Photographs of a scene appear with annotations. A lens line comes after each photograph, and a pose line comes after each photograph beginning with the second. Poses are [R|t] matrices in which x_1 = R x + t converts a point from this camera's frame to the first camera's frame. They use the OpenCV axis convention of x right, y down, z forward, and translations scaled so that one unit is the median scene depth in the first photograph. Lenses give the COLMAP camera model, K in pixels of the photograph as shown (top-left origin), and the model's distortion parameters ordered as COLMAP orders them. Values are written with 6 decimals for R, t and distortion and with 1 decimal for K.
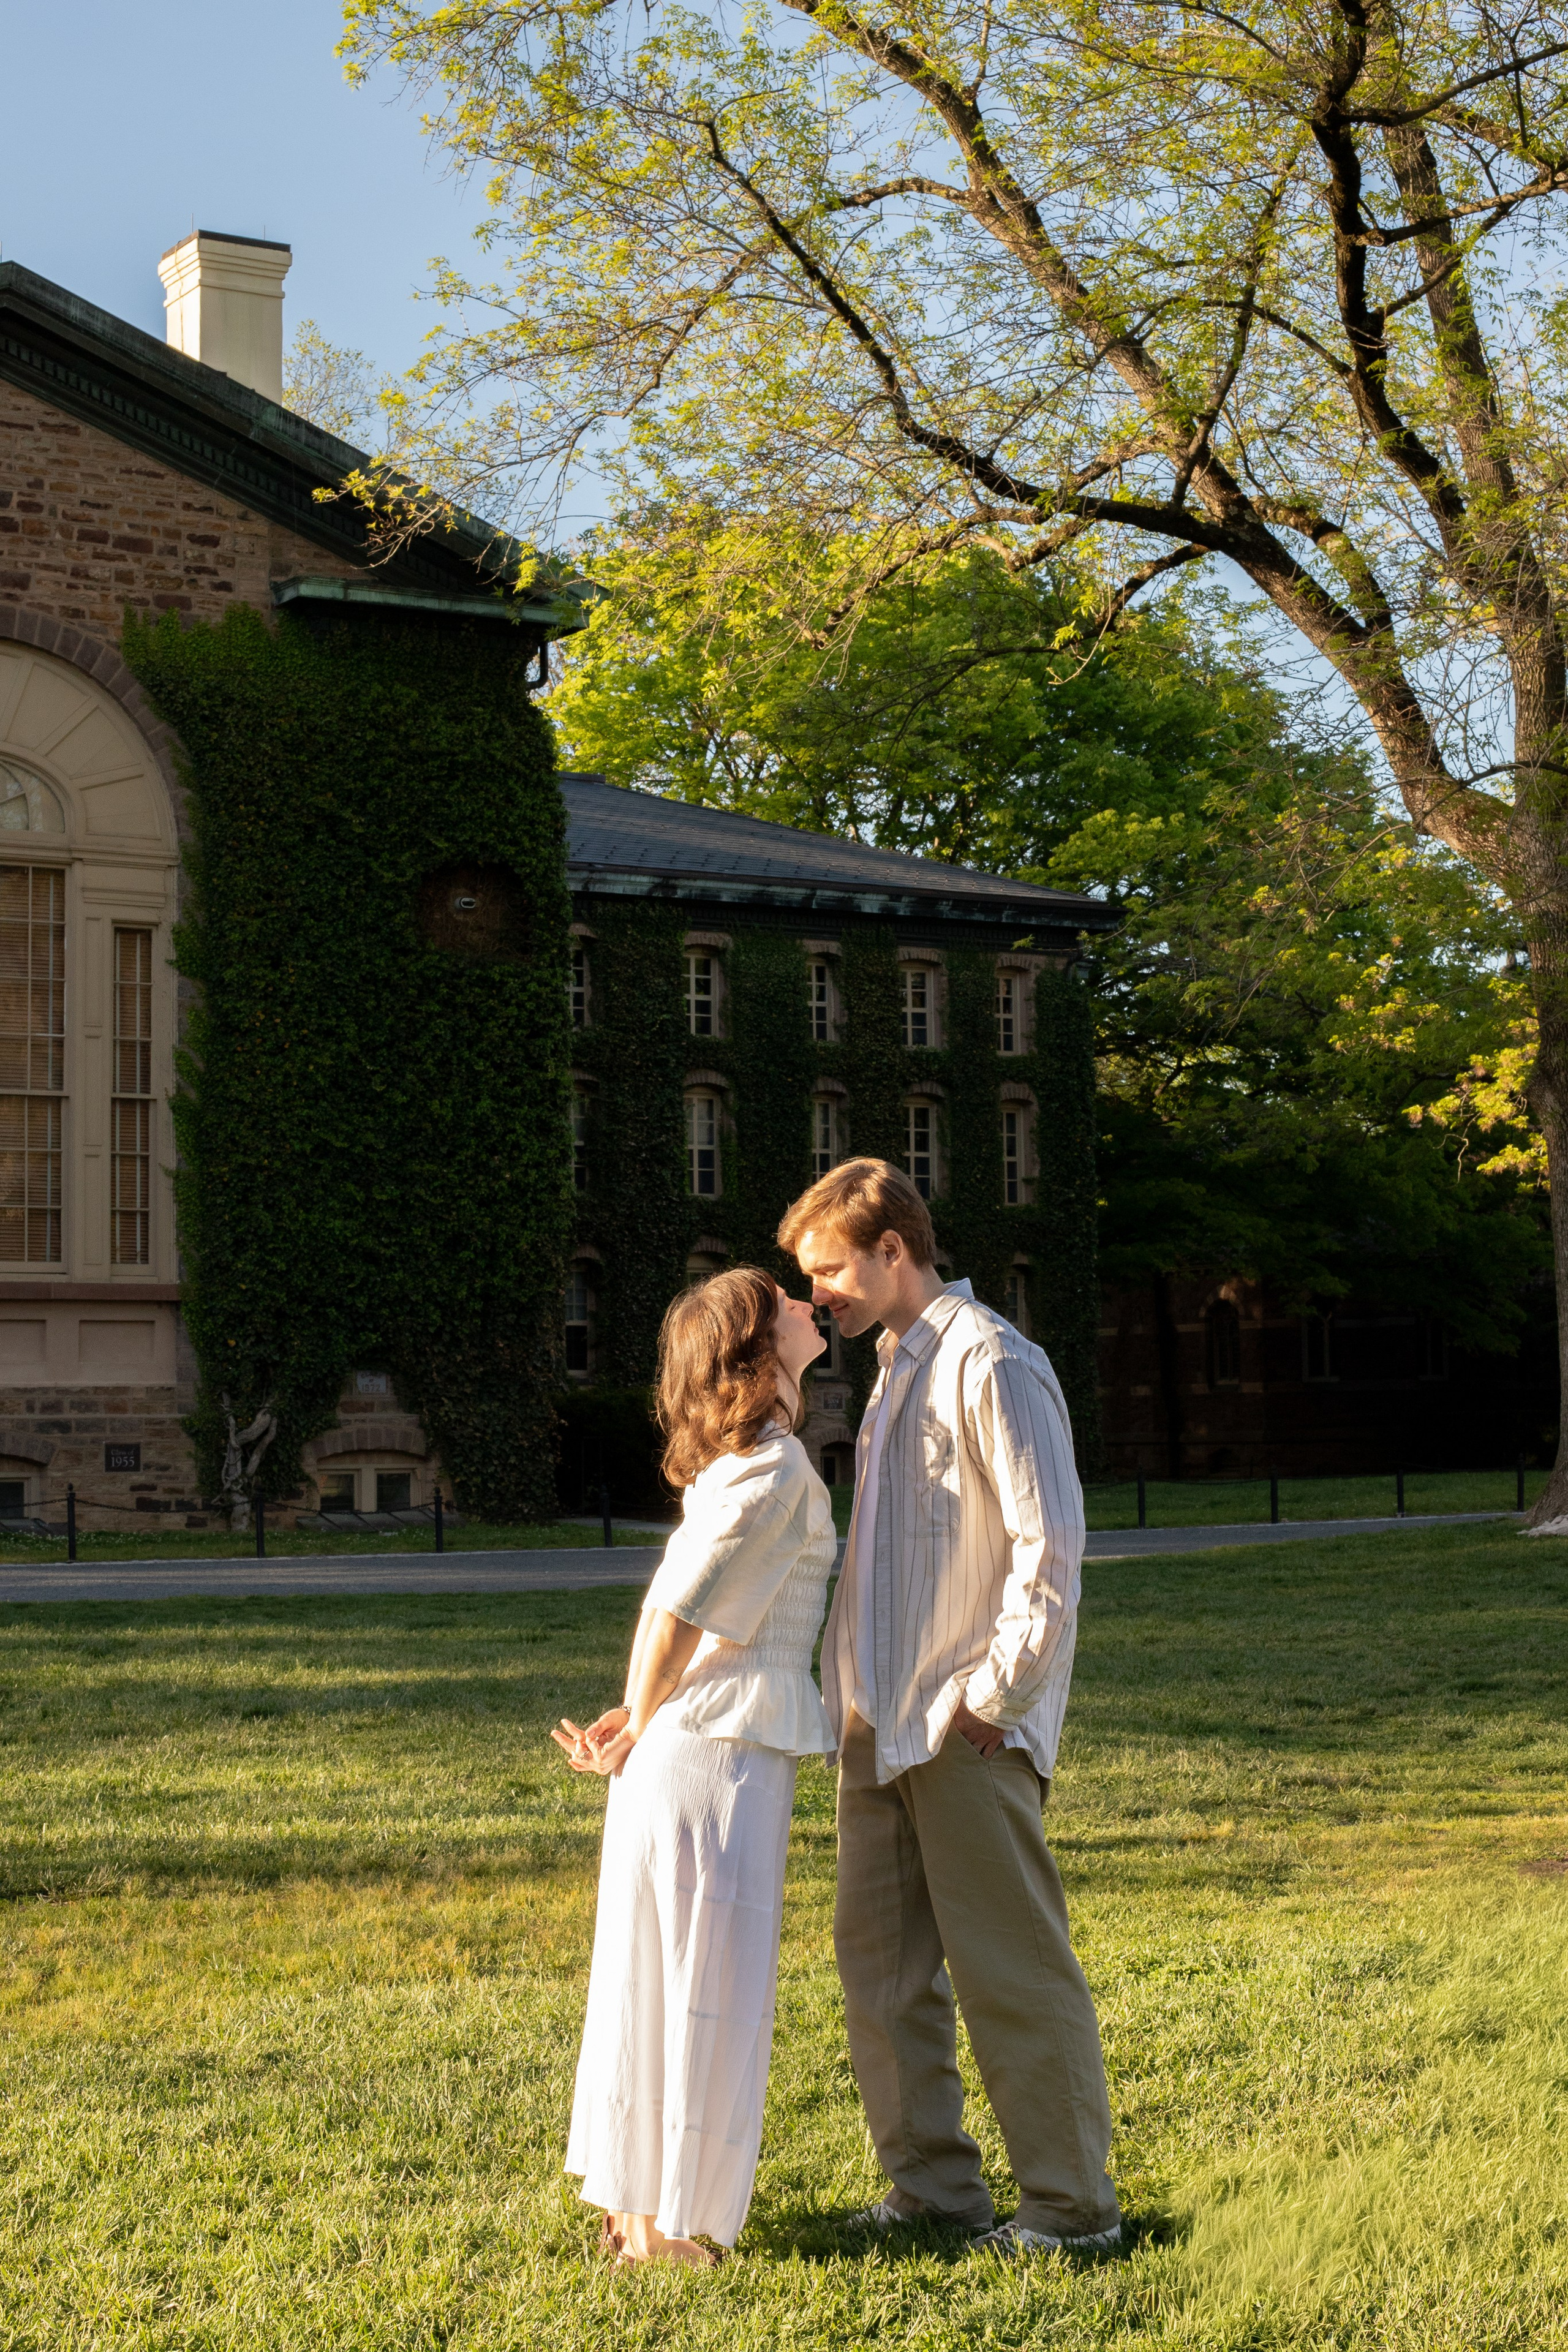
lens RADIAL K [[3772.9, 0, 785.5], [0, 3772.9, 1087.1], [0, 0, 1]] dist [-0.129095, -0.034218]
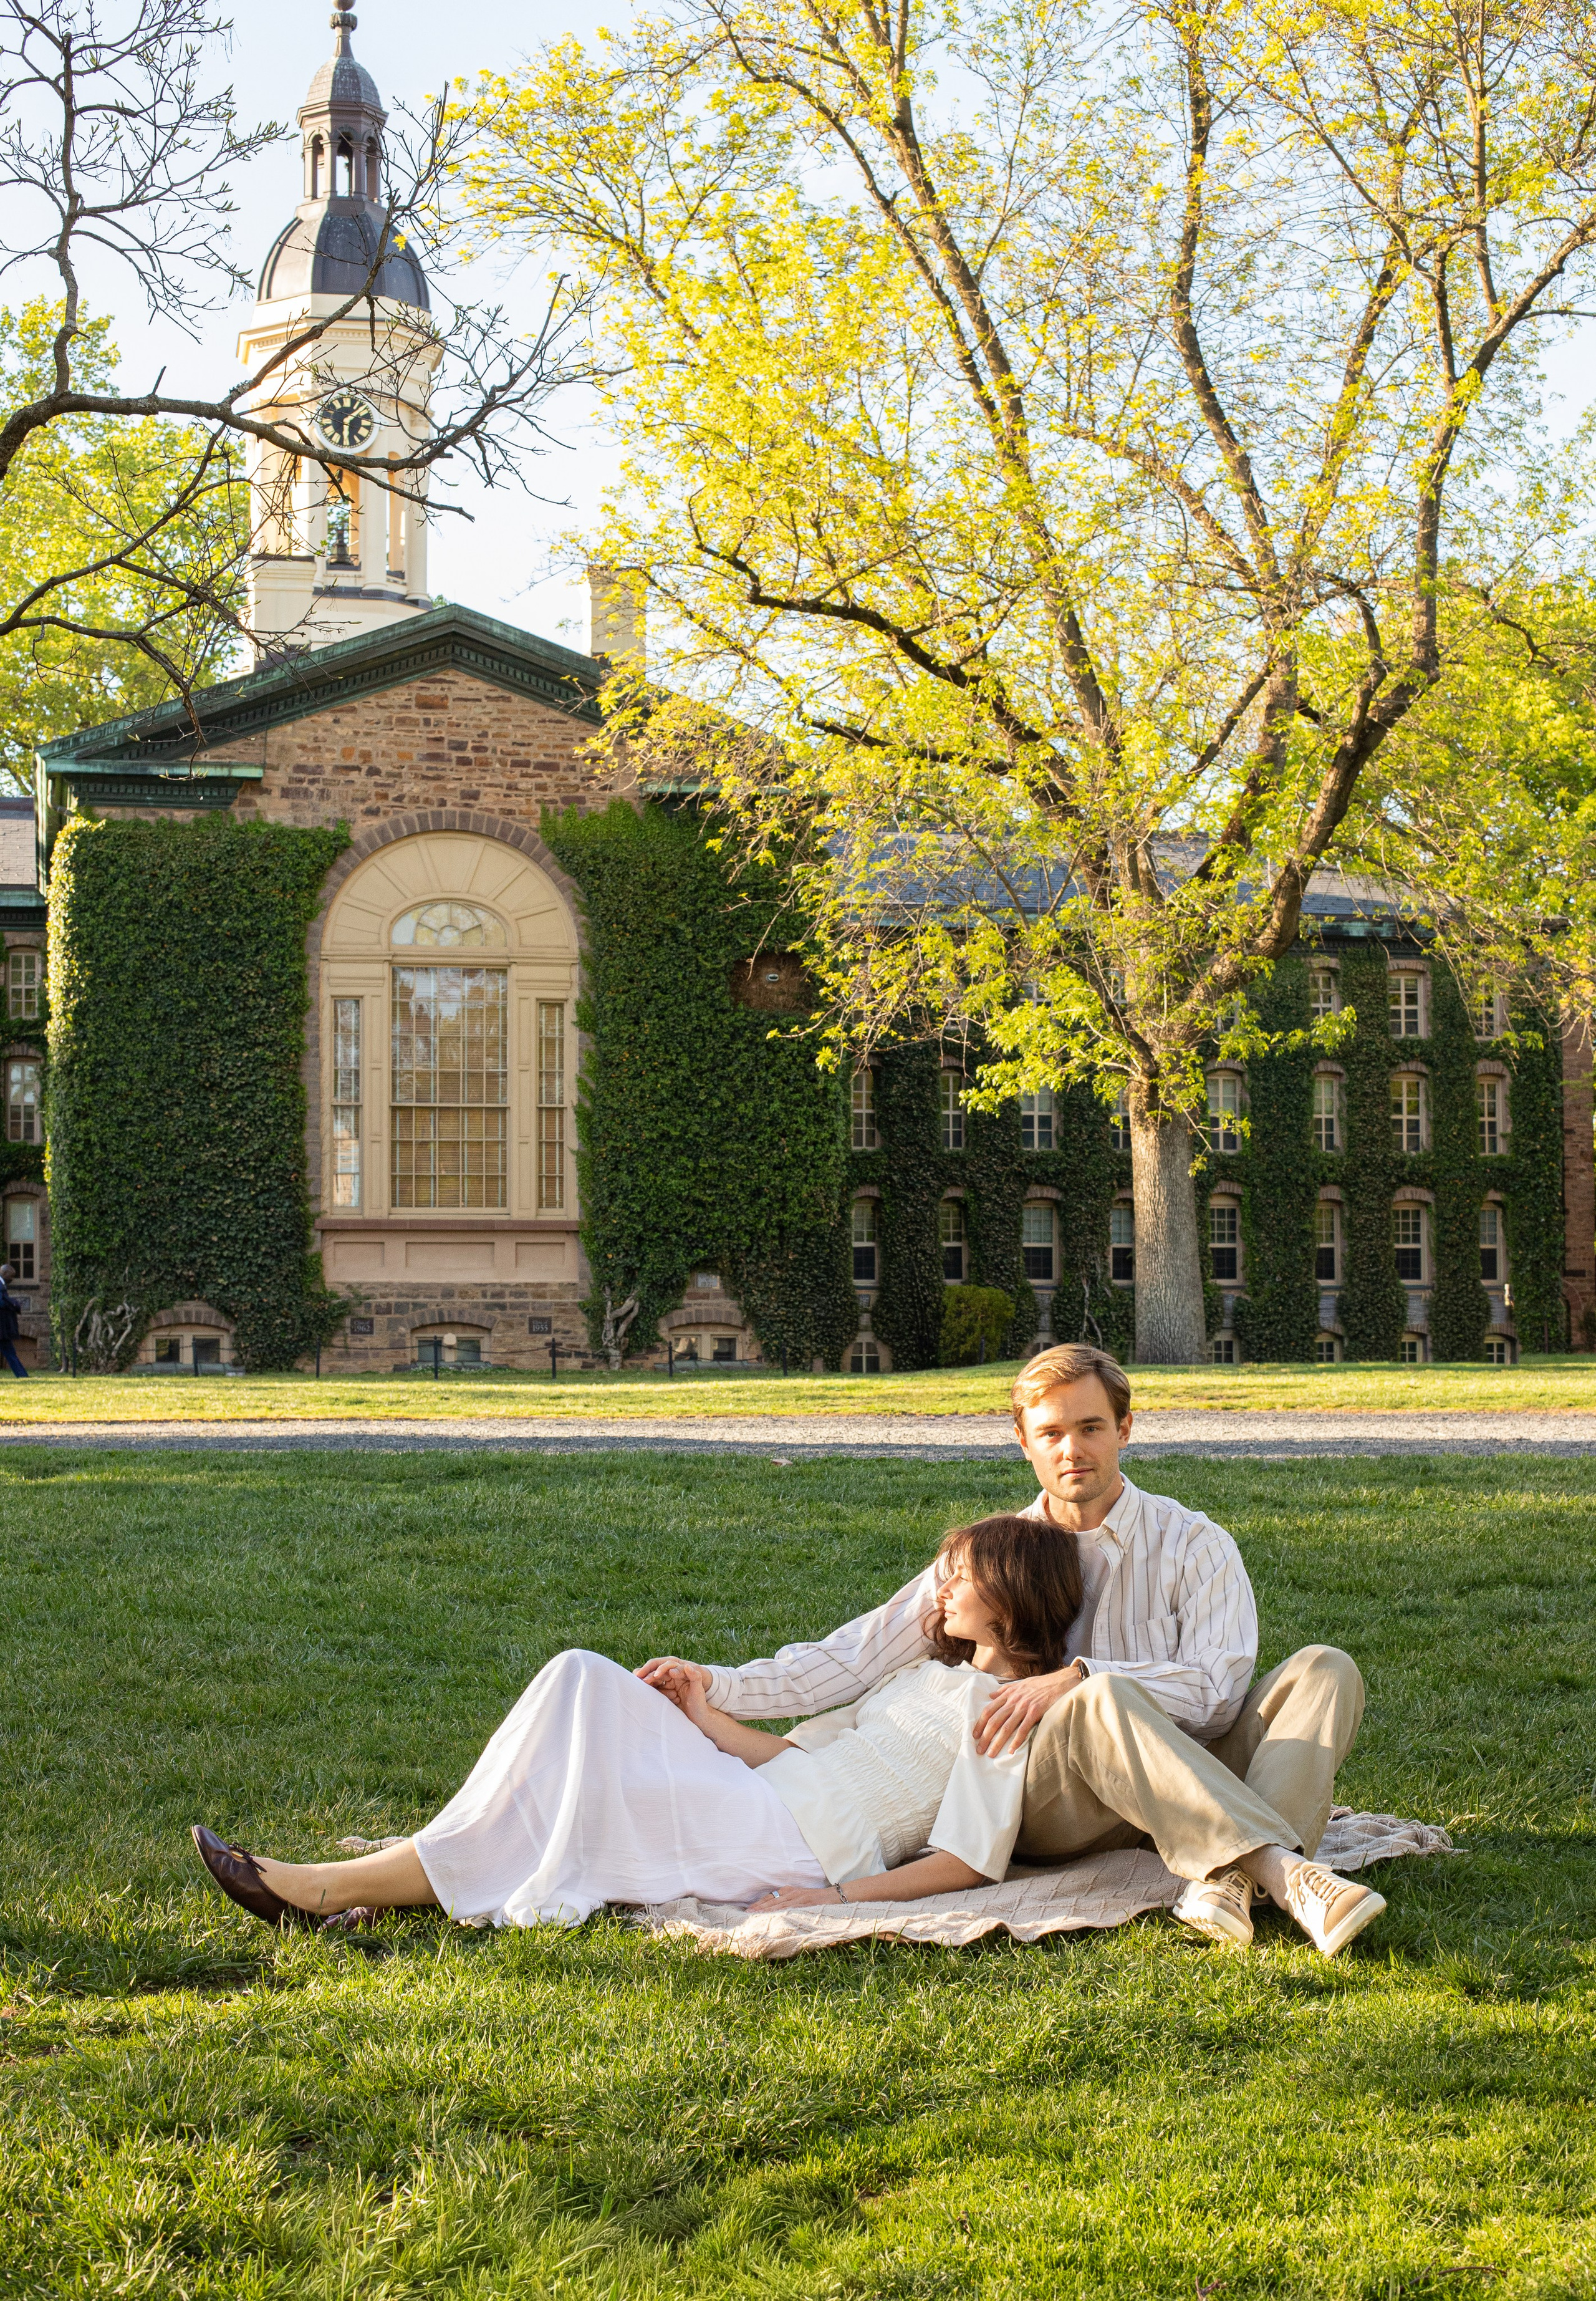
lens RADIAL K [[3678.7, 0, 798.0], [0, 3678.7, 1150.5], [0, 0, 1]] dist [-0.132742, 0.106452]
pose [[0.931725, -0.011450, -0.362984, 0.501778], [0.023908, 0.999269, 0.029847, -0.023047], [0.362377, -0.036488, 0.931317, -0.449058]]
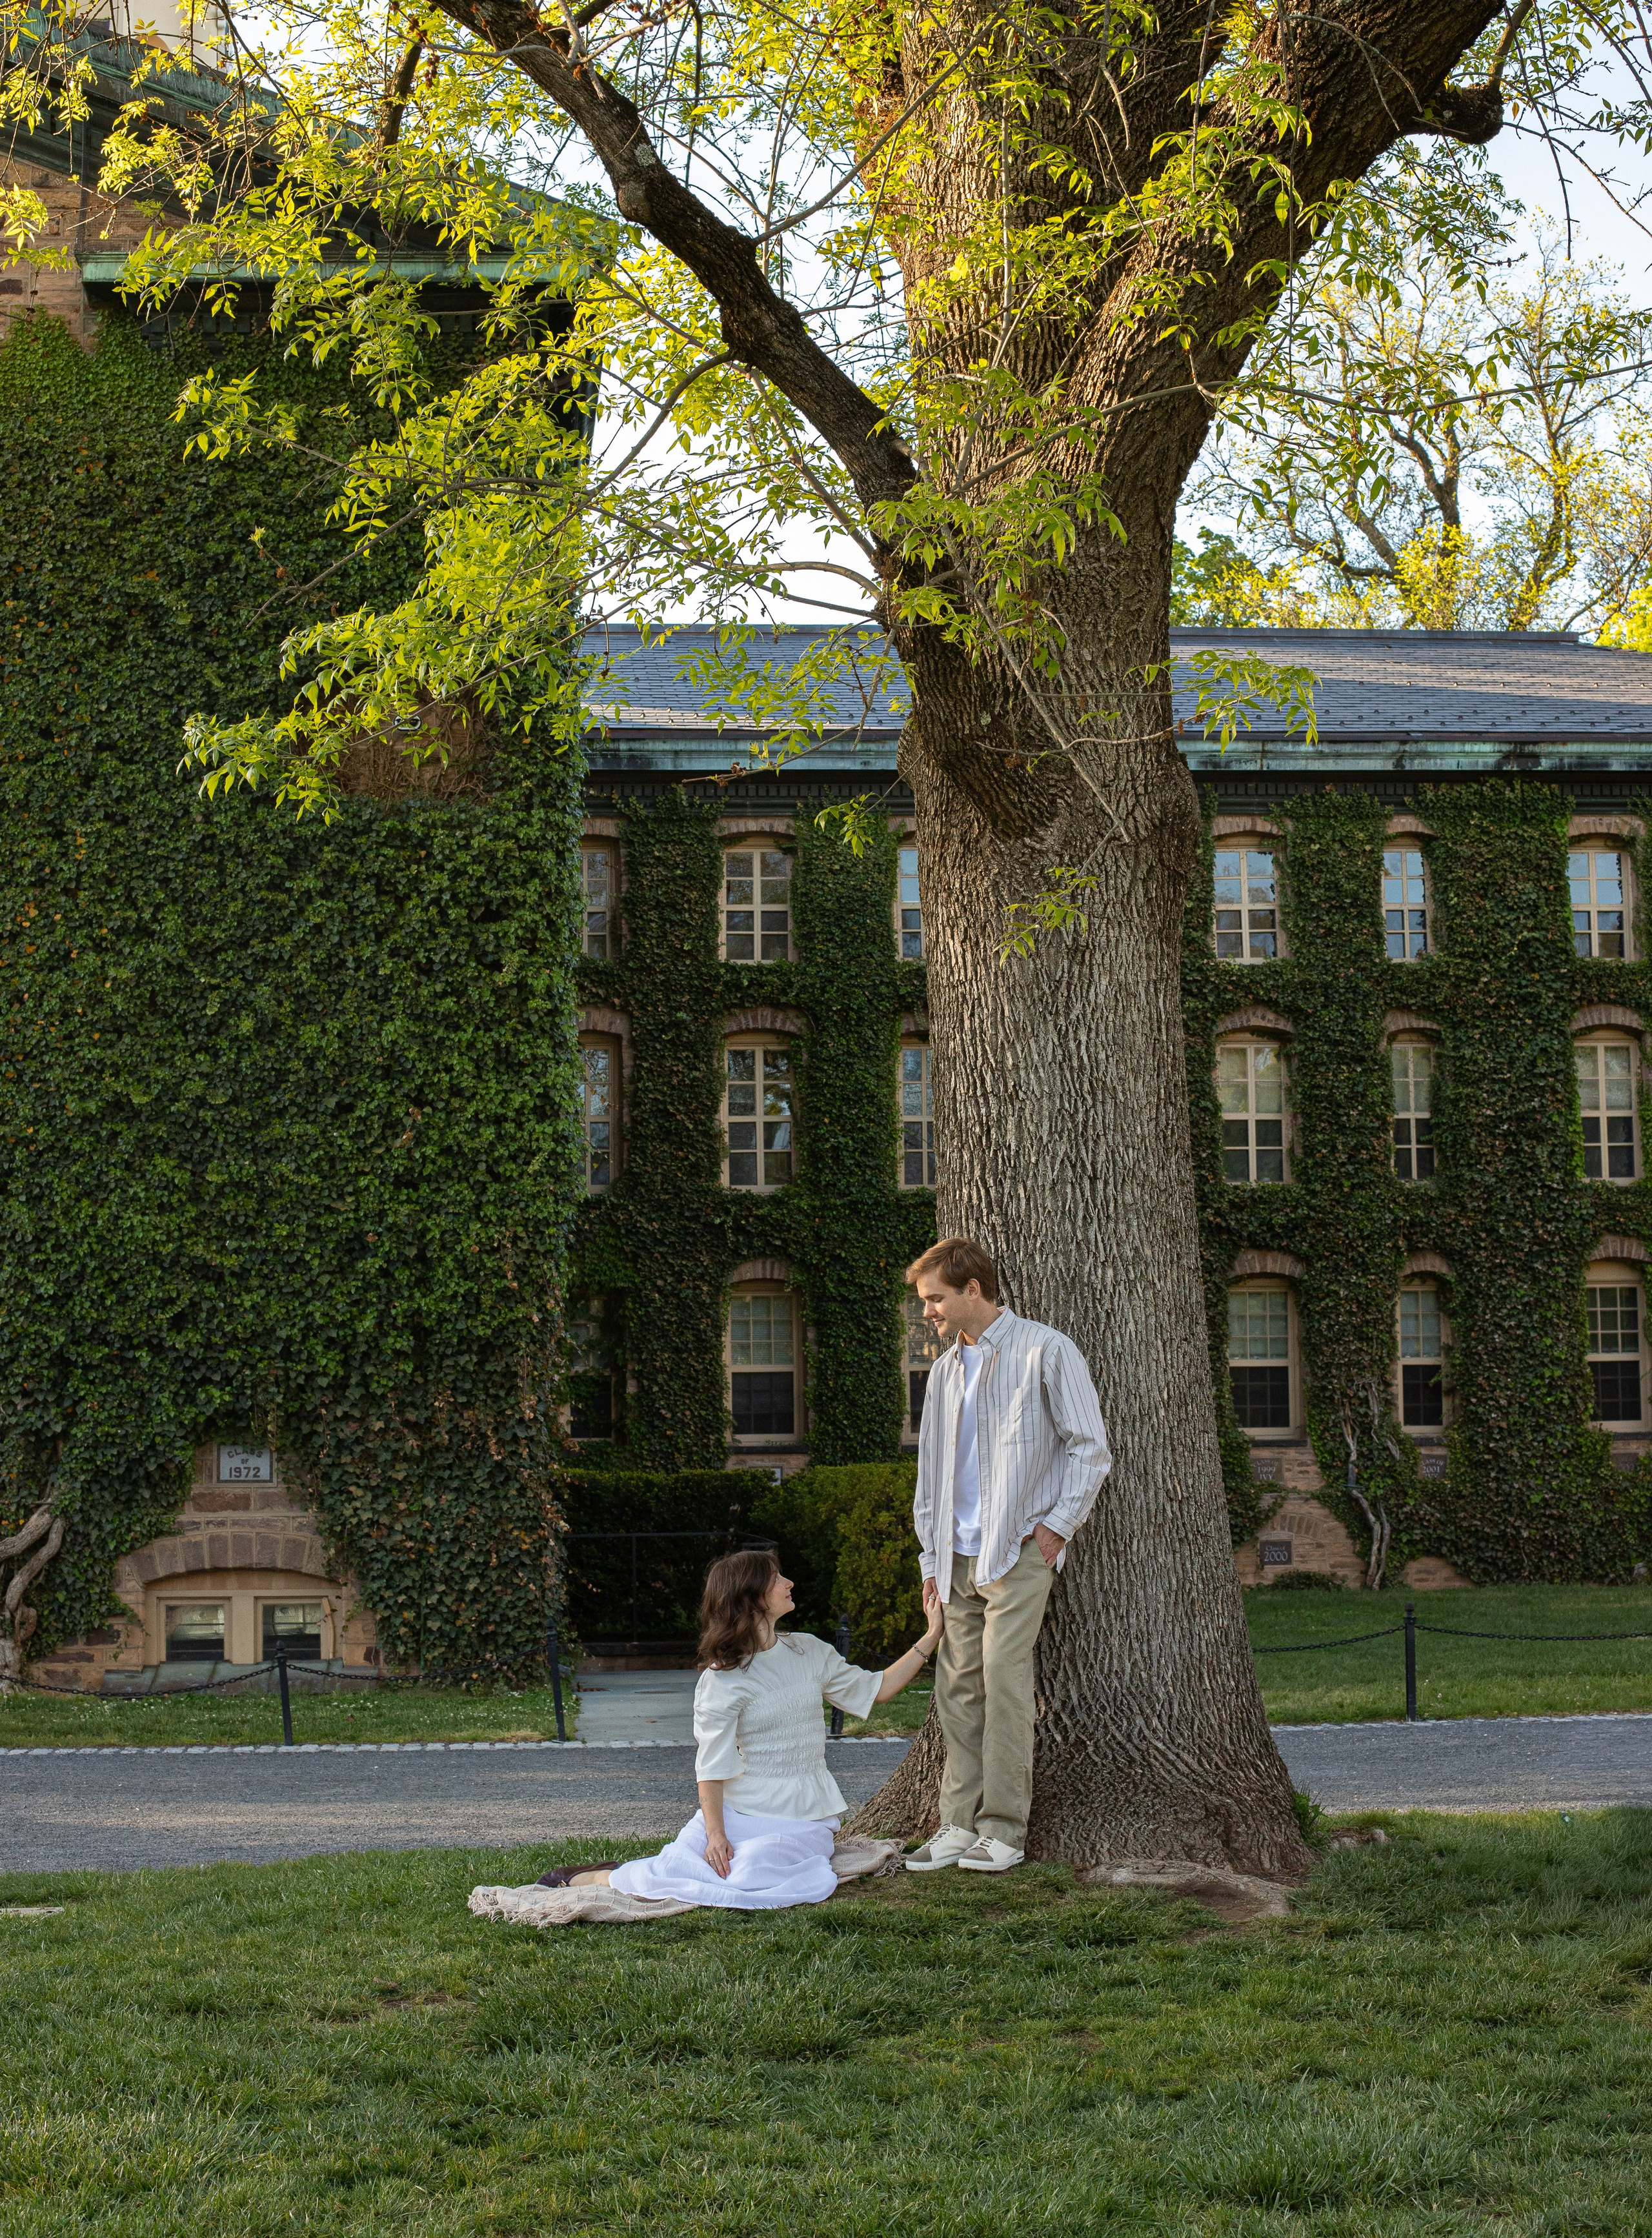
lens RADIAL K [[3733.1, 0, 819.4], [0, 3733.1, 1057.4], [0, 0, 1]] dist [-0.131589, 0.015554]
pose [[0.881079, -0.055779, -0.469668, 0.286969], [0.046054, 0.998420, -0.032179, 0.033975], [0.470721, 0.006722, 0.882256, 0.485718]]
